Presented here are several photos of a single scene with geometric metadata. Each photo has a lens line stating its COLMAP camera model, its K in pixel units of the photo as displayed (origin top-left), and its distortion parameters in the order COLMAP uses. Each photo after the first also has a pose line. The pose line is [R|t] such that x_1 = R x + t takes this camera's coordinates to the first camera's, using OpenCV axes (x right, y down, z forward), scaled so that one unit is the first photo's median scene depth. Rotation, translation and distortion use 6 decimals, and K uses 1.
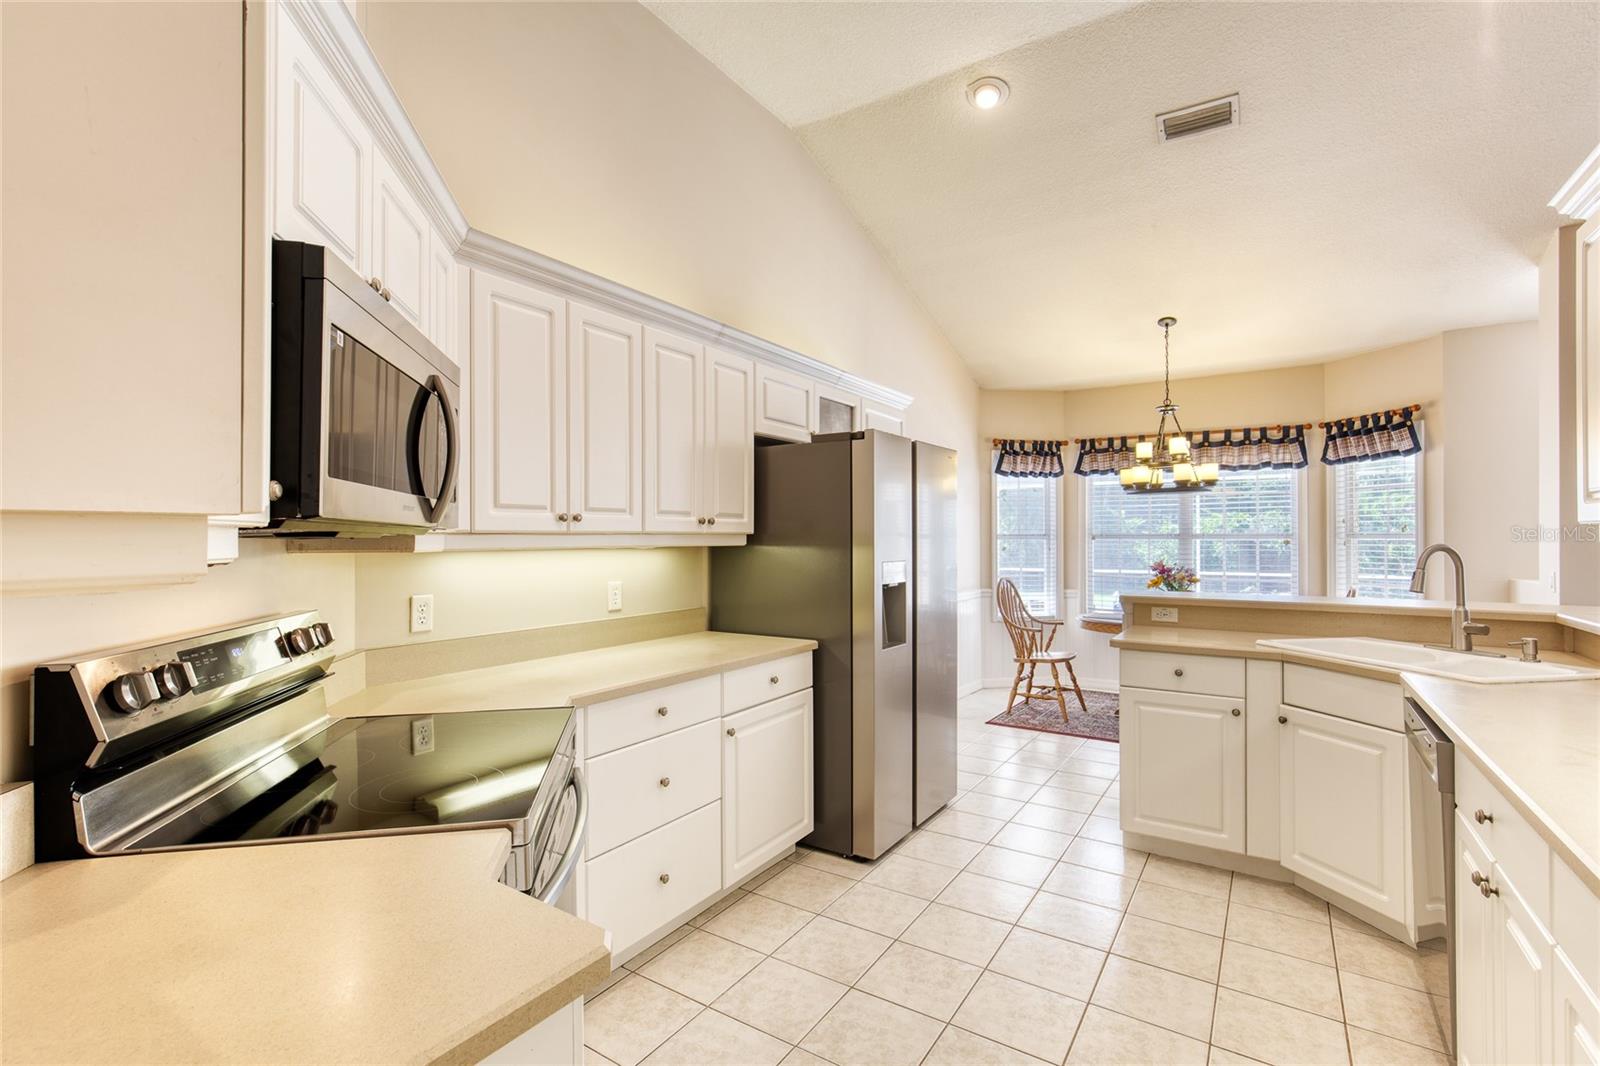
lens RADIAL K [[736.9, 0, 792.4], [0, 736.9, 533.3], [0, 0, 1]] dist [-0.010830, 0.002165]
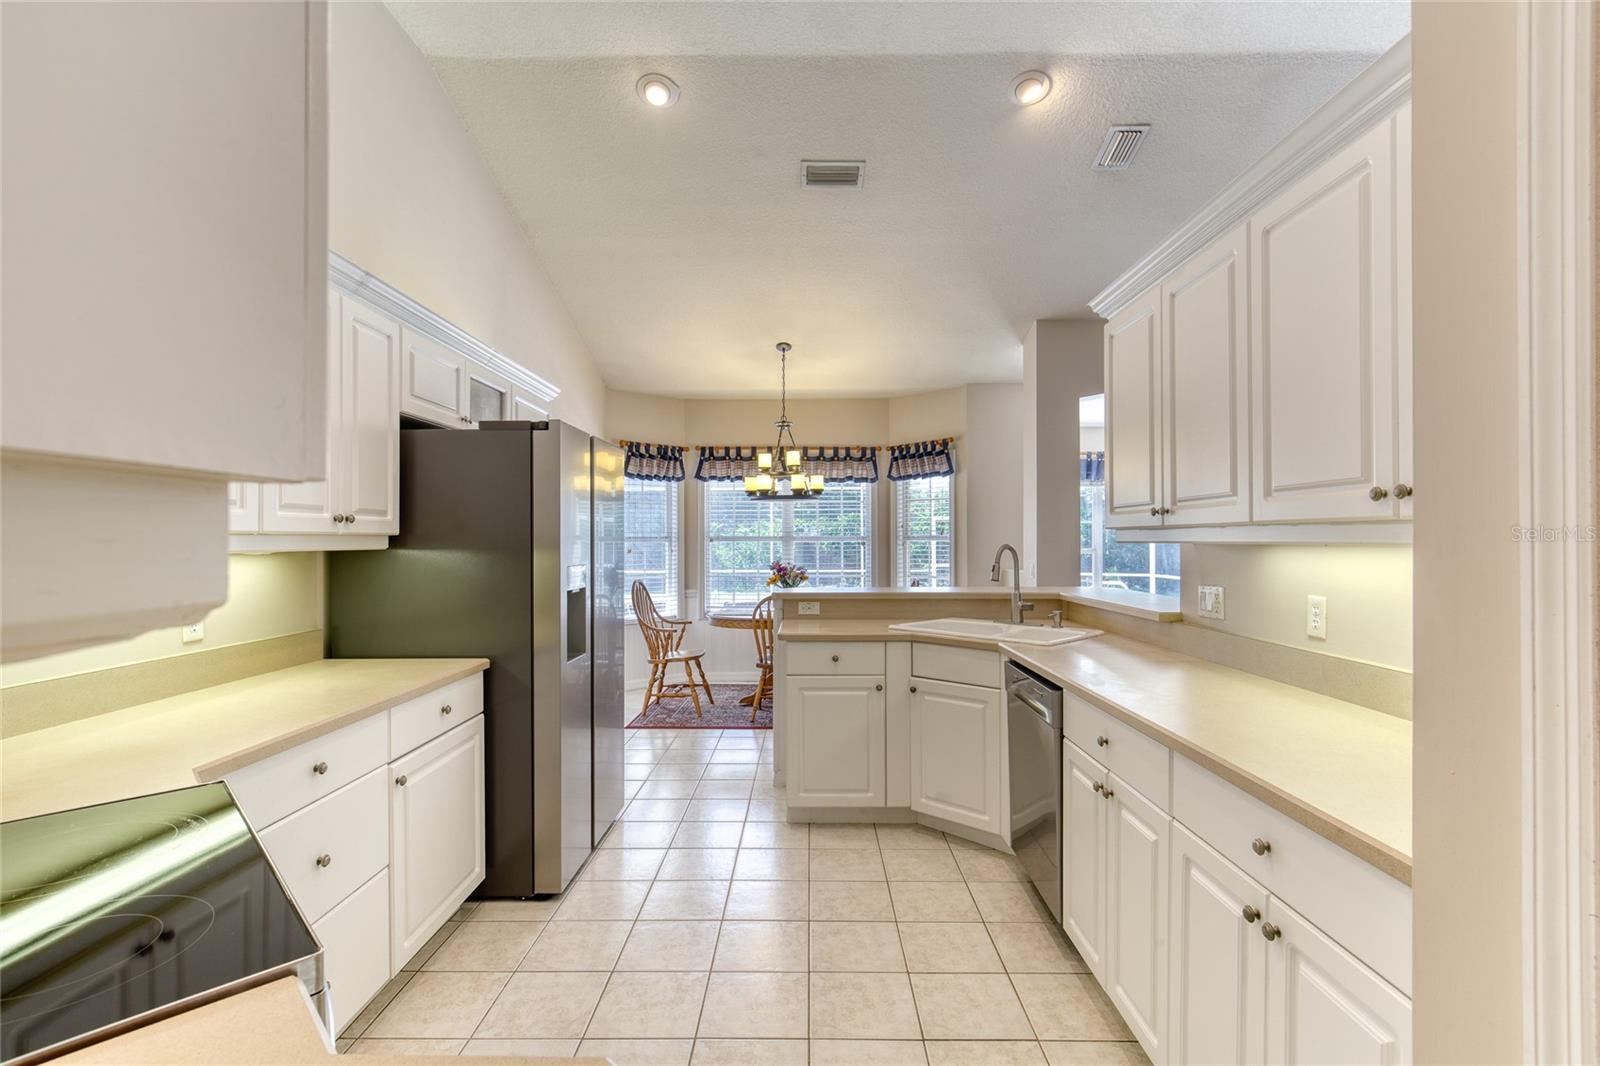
lens RADIAL K [[739.4, 0, 811.9], [0, 739.4, 537.4], [0, 0, 1]] dist [-0.009072, 0.000085]
pose [[0.833177, 0.000825, 0.553005, -0.109058], [-0.001819, 0.999998, 0.001249, 0.001111], [-0.553003, -0.002046, 0.833177, 0.055592]]
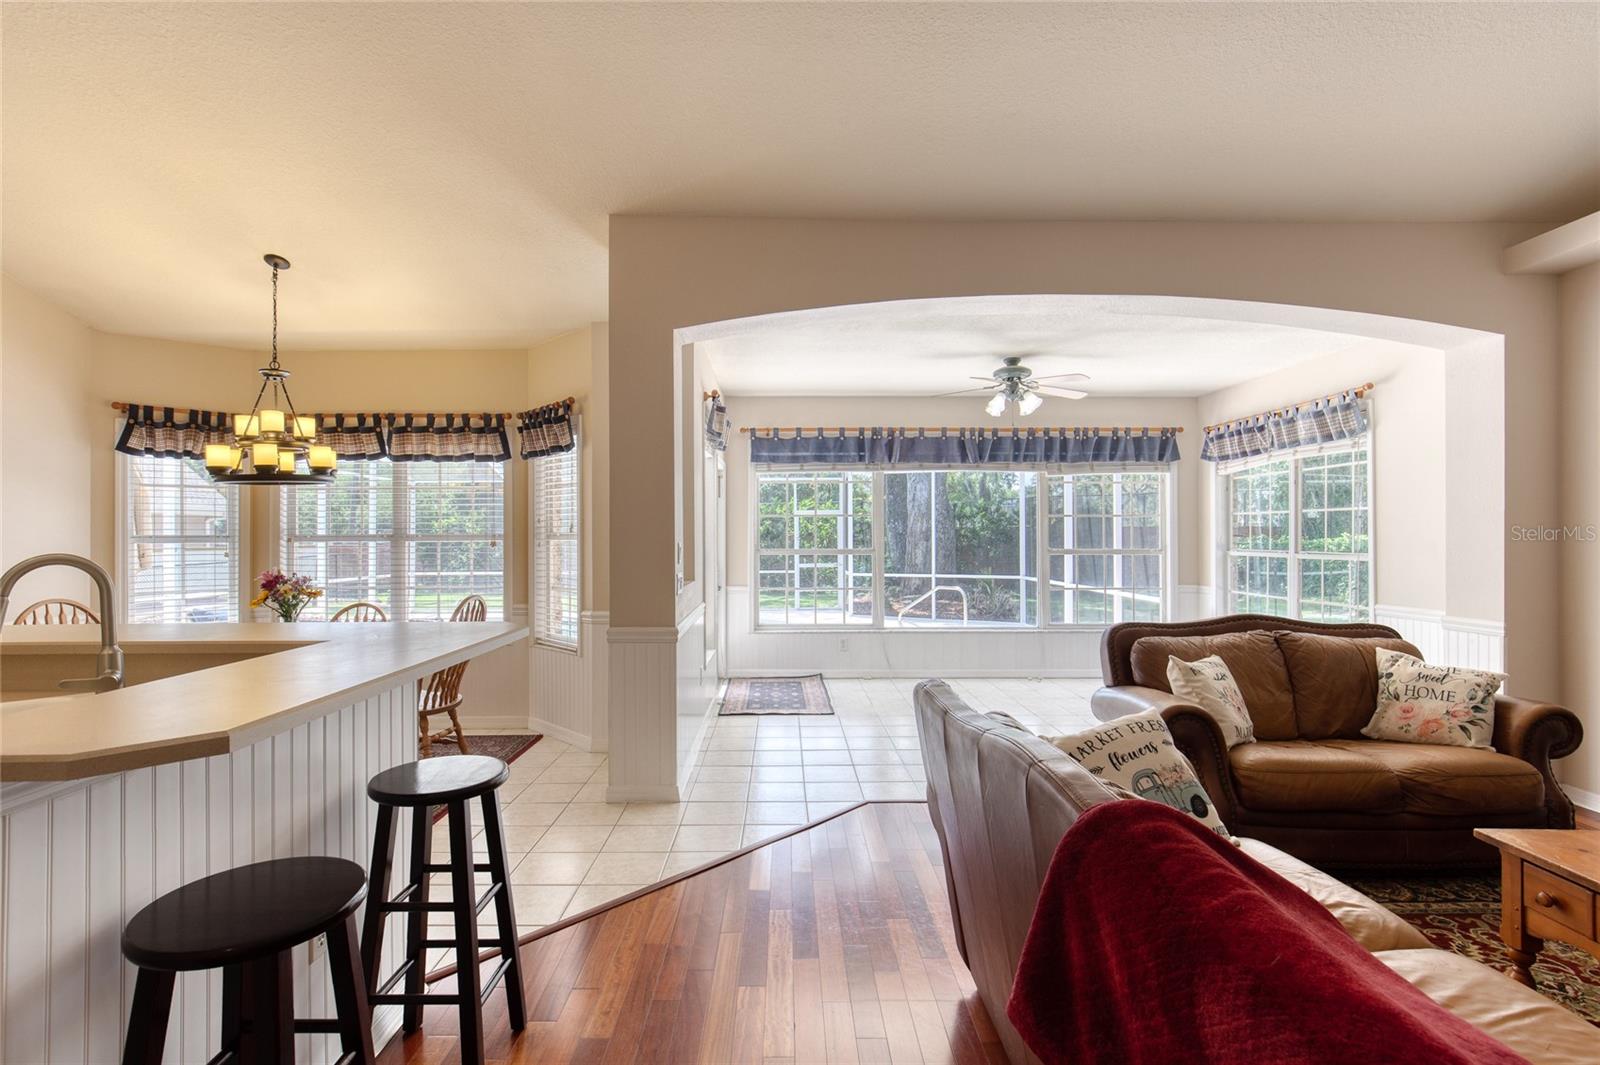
lens RADIAL K [[736.9, 0, 792.4], [0, 736.9, 532.8], [0, 0, 1]] dist [-0.010830, 0.002165]
pose [[0.828649, 0.000446, 0.559768, 0.758032], [-0.000890, 0.999999, 0.000521, -0.003550], [-0.559767, -0.000930, 0.828649, 0.076060]]
